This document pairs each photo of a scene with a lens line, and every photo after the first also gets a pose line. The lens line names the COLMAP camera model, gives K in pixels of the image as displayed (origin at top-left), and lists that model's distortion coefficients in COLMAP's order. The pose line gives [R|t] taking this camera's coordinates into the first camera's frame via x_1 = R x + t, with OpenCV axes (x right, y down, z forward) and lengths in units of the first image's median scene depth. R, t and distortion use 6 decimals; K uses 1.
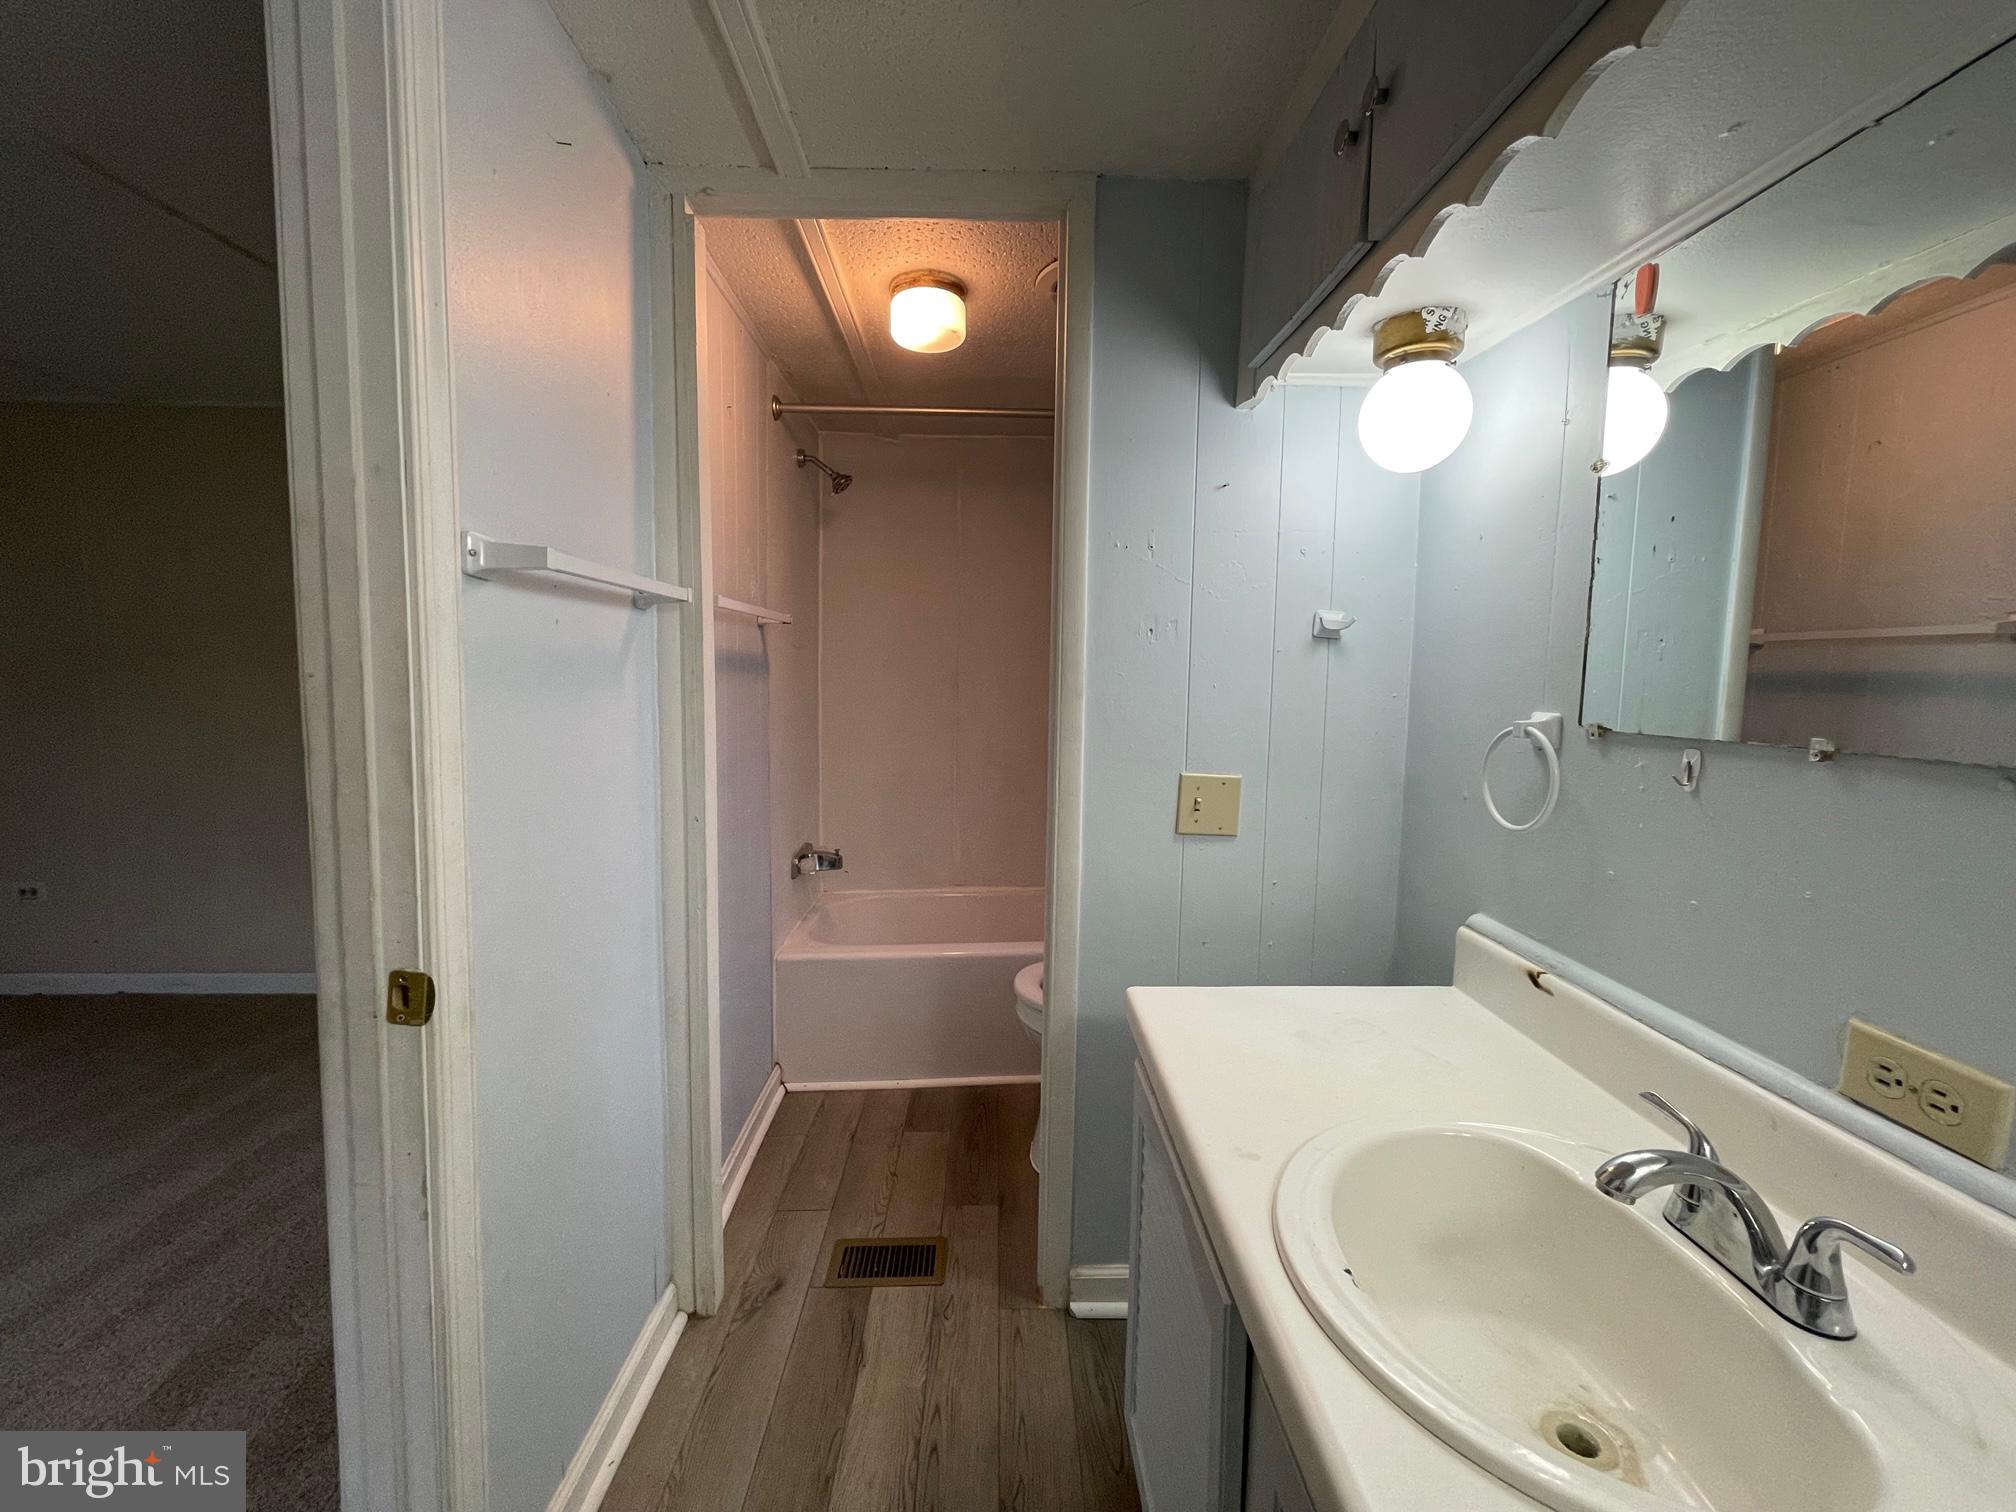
lens RADIAL K [[812.3, 0, 1007.4], [0, 812.3, 751.2], [0, 0, 1]] dist [-0.000870, -0.000642]
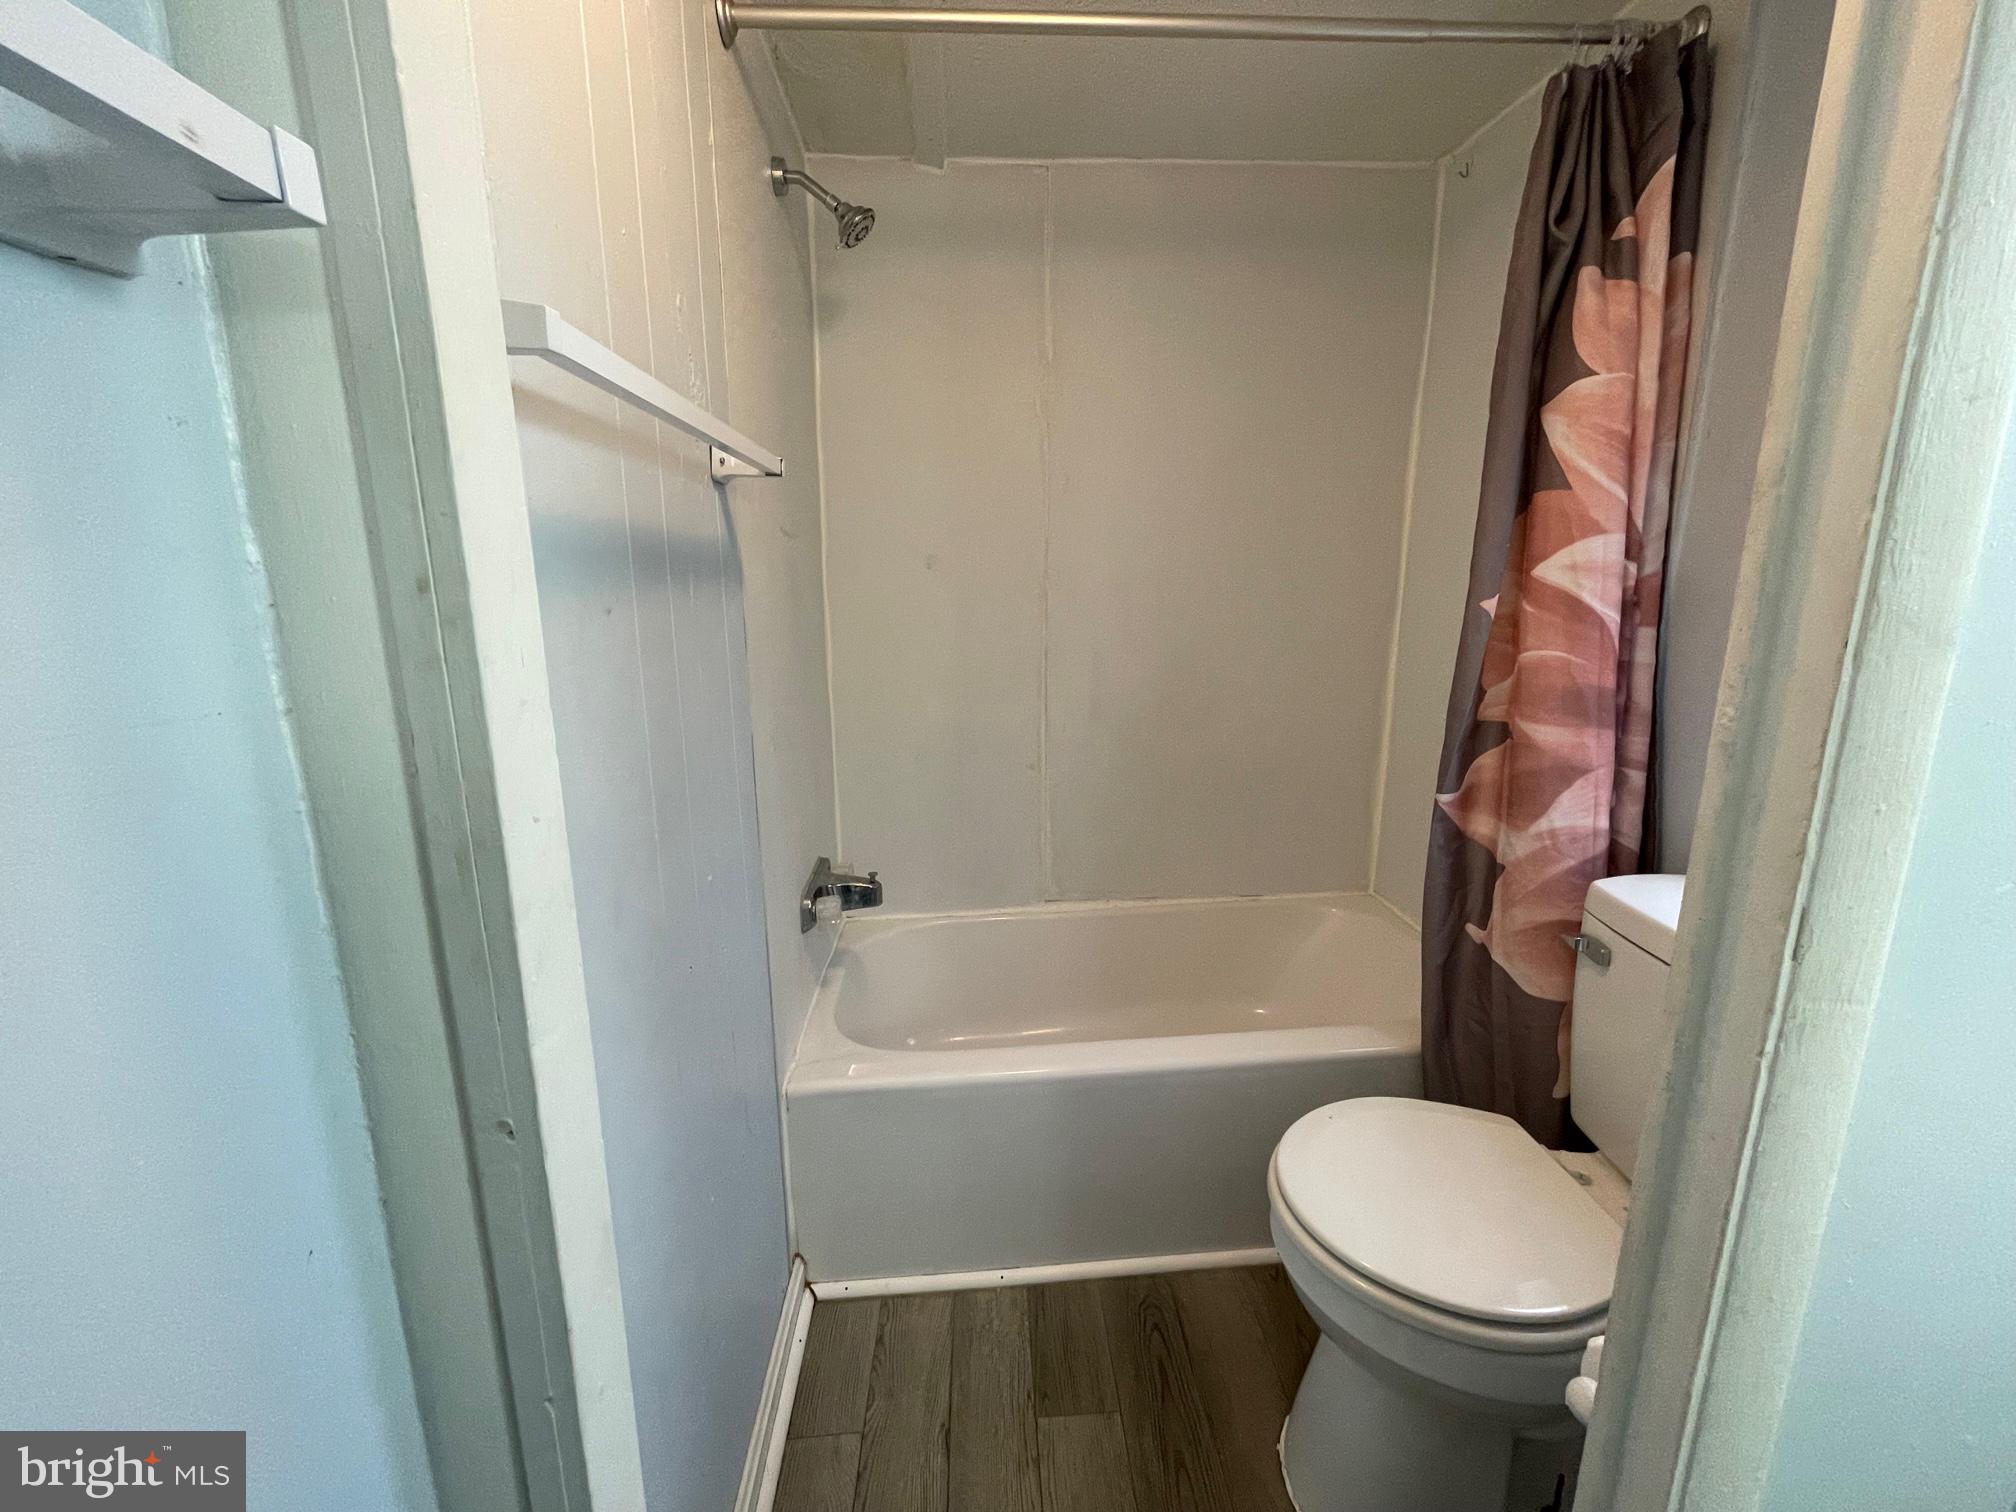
lens RADIAL K [[812.3, 0, 1007.4], [0, 812.3, 751.2], [0, 0, 1]] dist [-0.000870, -0.000642]
pose [[0.999469, -0.026207, 0.019339, -0.151102], [0.023797, 0.992988, 0.115793, -0.049655], [-0.022238, -0.115272, 0.993085, 0.515264]]
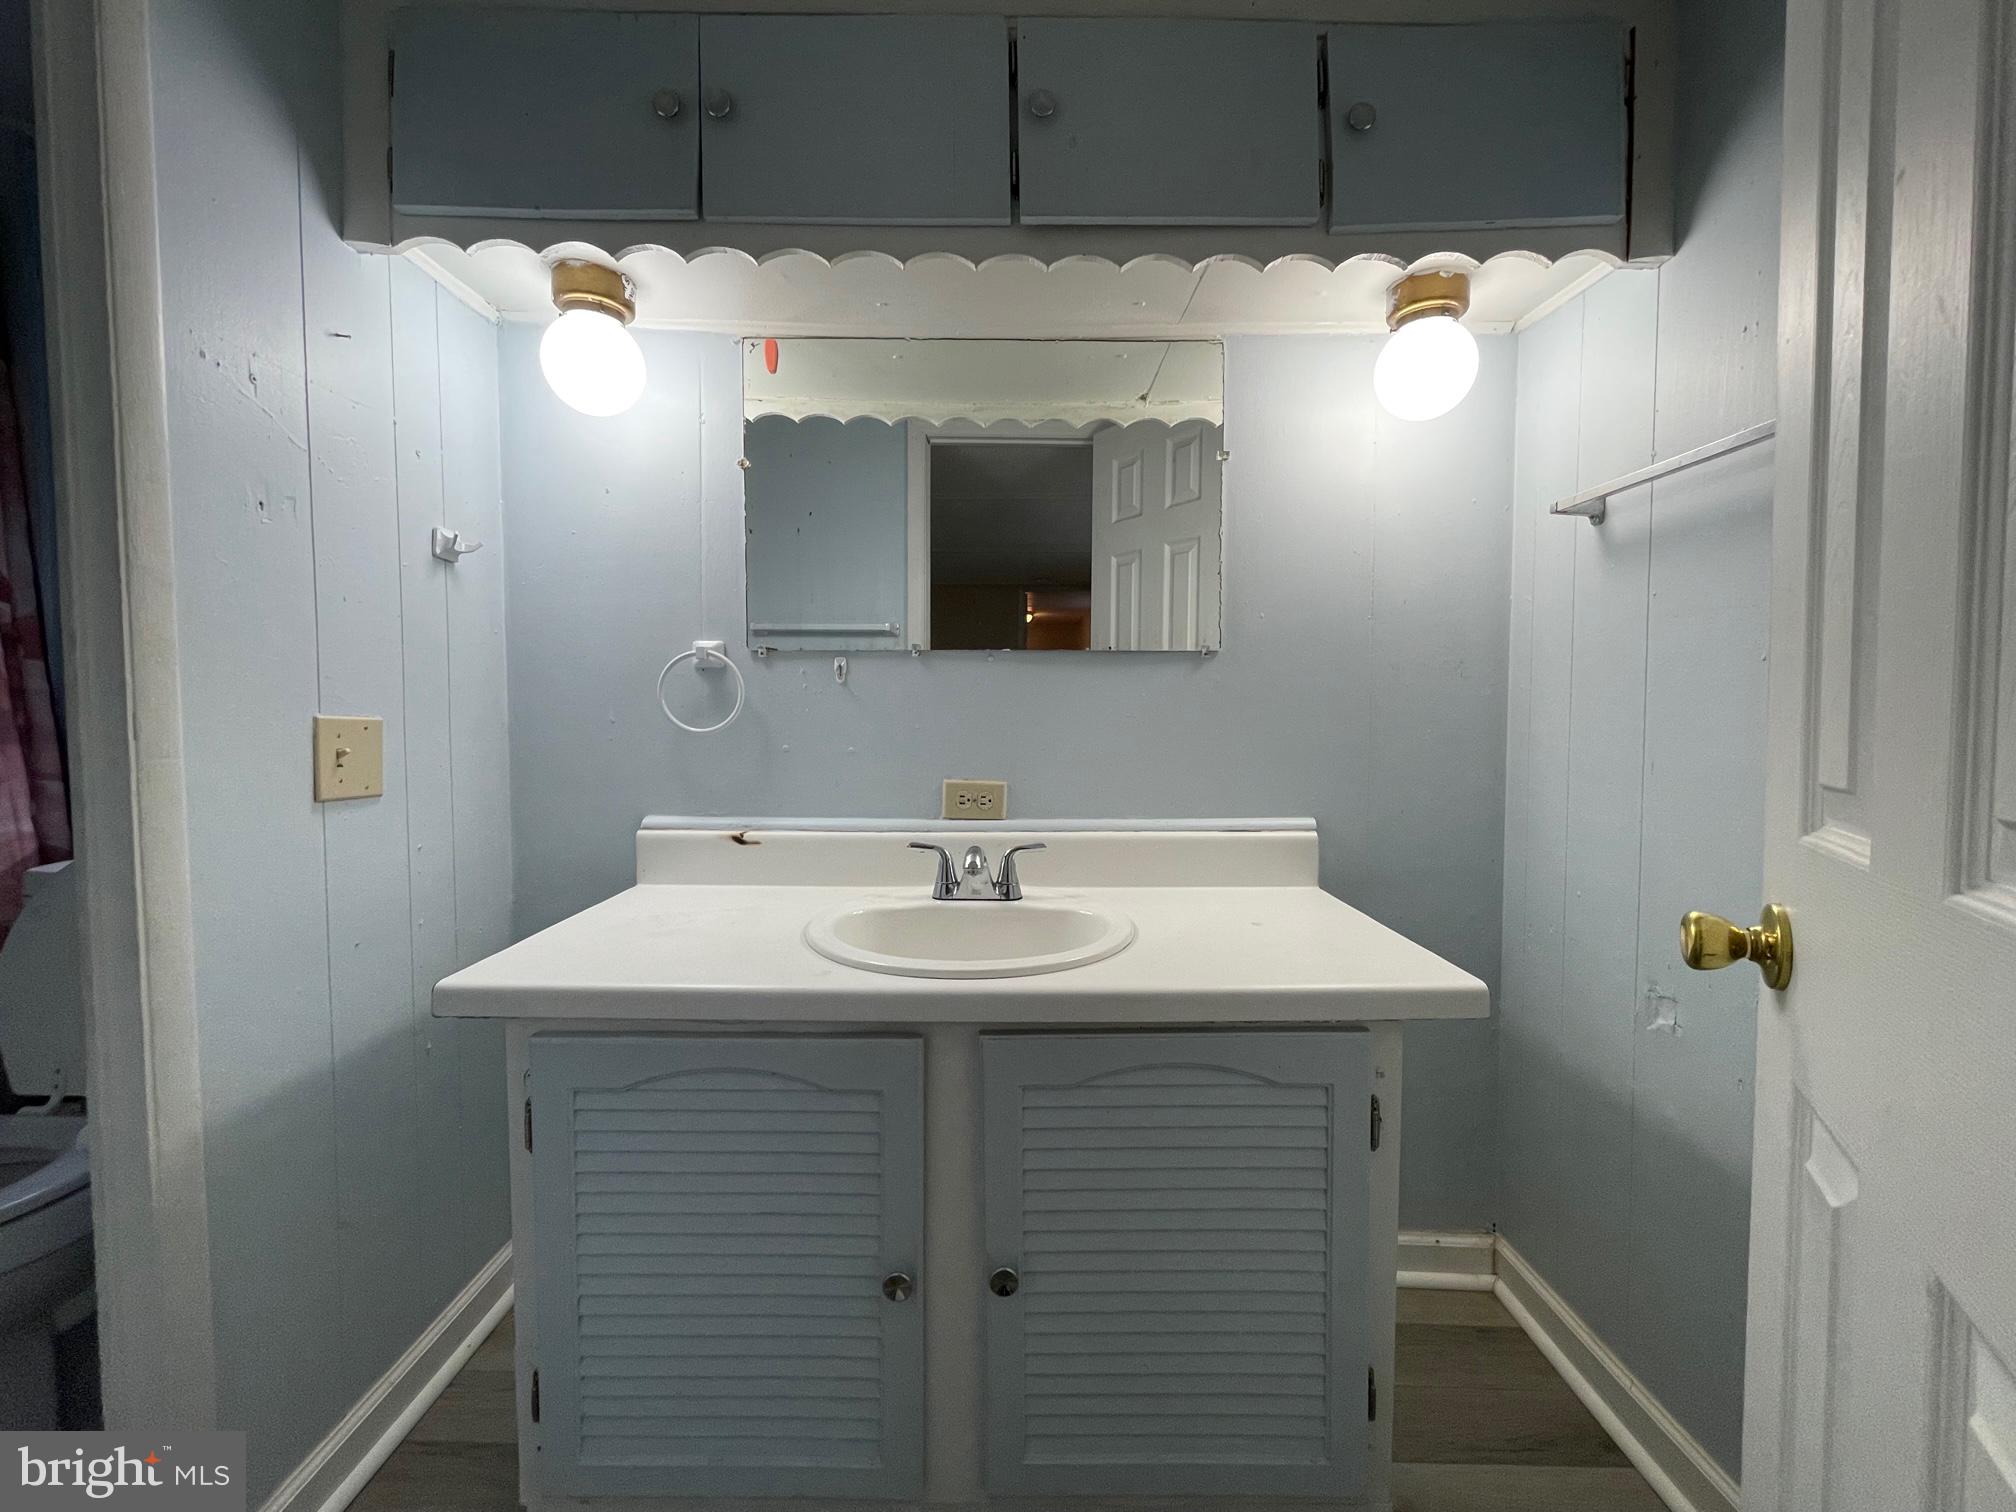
lens RADIAL K [[812.3, 0, 1007.4], [0, 812.3, 751.2], [0, 0, 1]] dist [-0.000870, -0.000642]
pose [[0.025124, -0.063441, 0.997669, -0.343156], [0.093178, 0.993788, 0.060847, 0.050433], [-0.995332, 0.091433, 0.030879, 0.263912]]
